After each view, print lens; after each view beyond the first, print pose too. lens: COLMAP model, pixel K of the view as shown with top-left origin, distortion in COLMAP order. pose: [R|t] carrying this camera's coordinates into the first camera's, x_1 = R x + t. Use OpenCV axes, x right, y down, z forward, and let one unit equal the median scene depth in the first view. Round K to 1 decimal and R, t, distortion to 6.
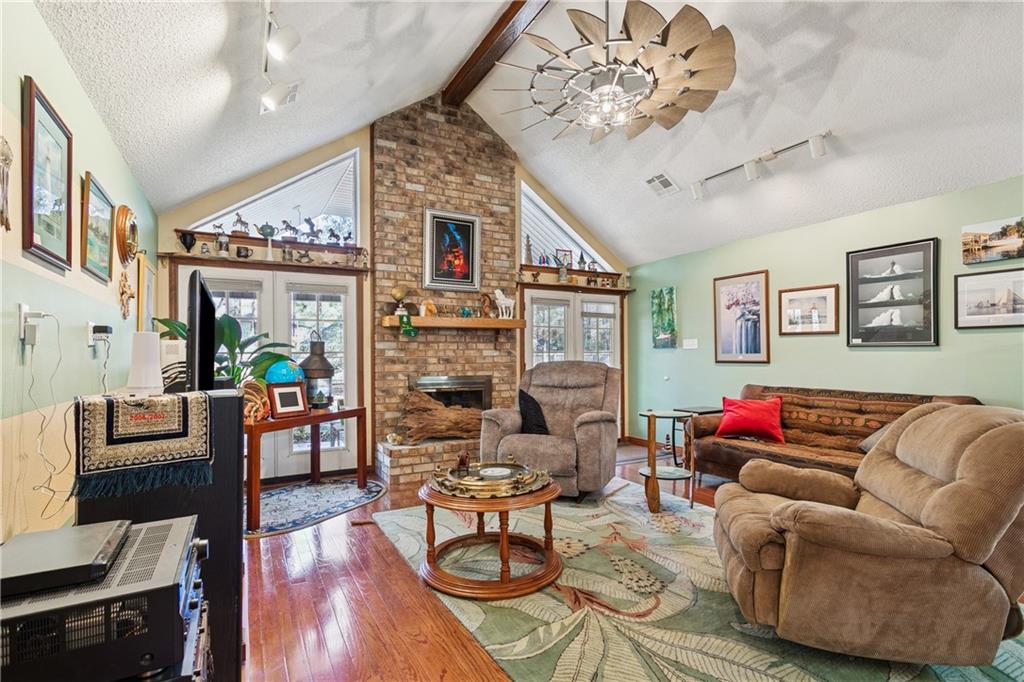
lens RADIAL K [[484.5, 0, 495.7], [0, 484.5, 342.5], [0, 0, 1]] dist [0.000541, 0.000529]
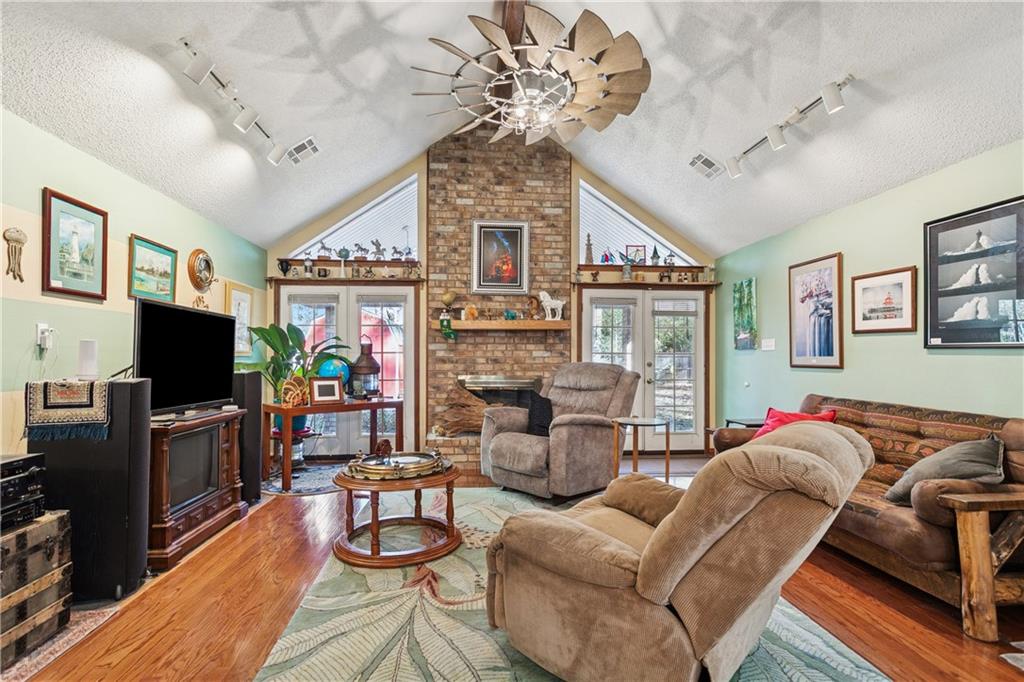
lens RADIAL K [[484.5, 0, 495.7], [0, 484.5, 342.5], [0, 0, 1]] dist [0.000541, 0.000529]
pose [[0.913597, -0.003807, -0.406604, 0.354261], [0.003823, 0.999992, -0.000773, -0.002170], [0.406603, -0.000848, 0.913604, 0.032498]]
